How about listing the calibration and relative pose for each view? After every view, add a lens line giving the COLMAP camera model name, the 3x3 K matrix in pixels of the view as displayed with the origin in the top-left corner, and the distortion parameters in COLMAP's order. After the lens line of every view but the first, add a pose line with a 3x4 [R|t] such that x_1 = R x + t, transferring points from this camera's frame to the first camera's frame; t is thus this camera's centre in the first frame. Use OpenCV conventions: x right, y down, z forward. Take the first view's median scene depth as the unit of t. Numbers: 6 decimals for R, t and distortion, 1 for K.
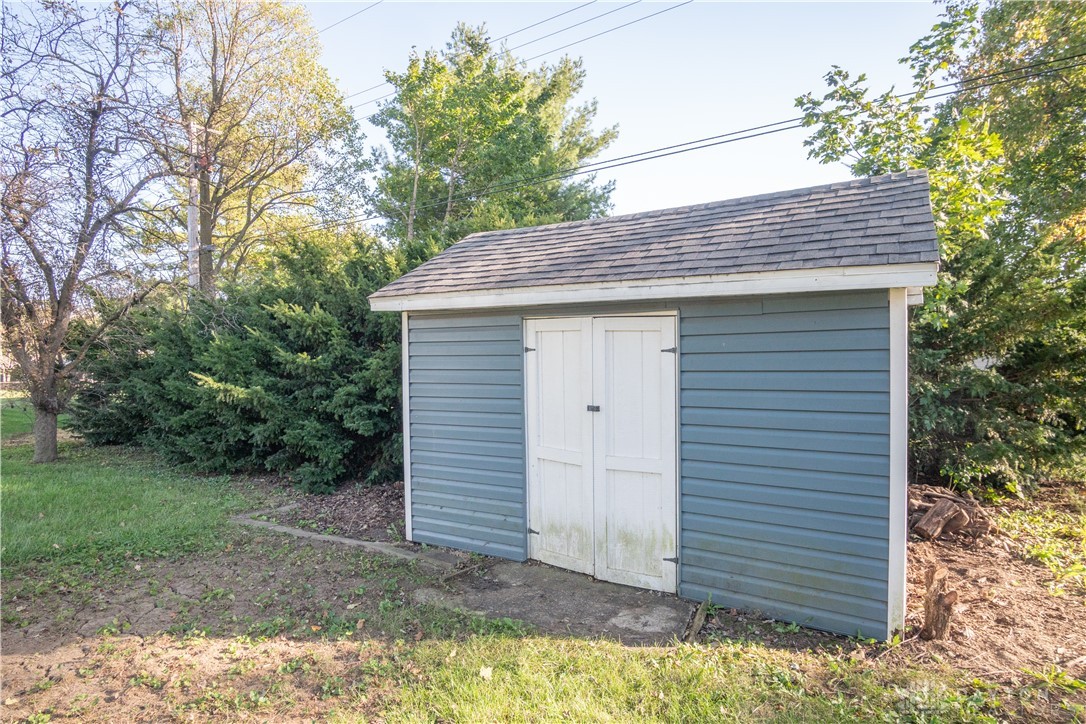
lens RADIAL K [[579.5, 0, 539.6], [0, 579.5, 364.6], [0, 0, 1]] dist [-0.022656, 0.000237]
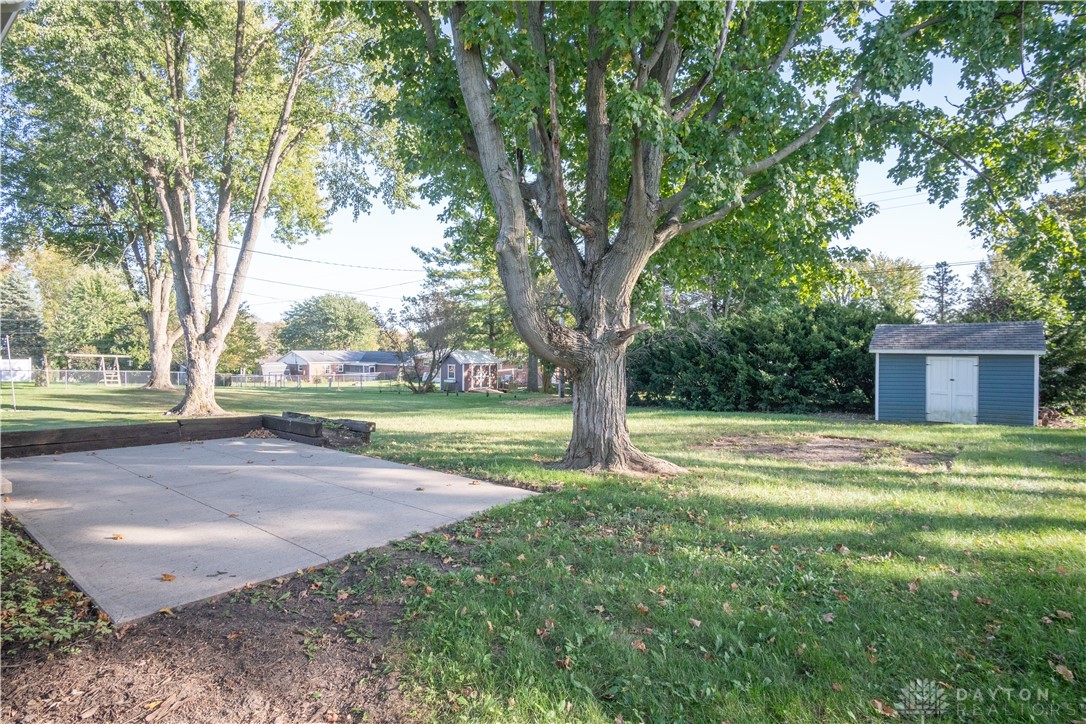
lens RADIAL K [[579.5, 0, 539.6], [0, 579.5, 364.6], [0, 0, 1]] dist [-0.022656, 0.000237]
pose [[0.993645, 0.012118, -0.111902, -2.097976], [-0.012305, 0.999924, -0.000983, 0.008934], [0.111881, 0.002354, 0.993719, -2.969232]]
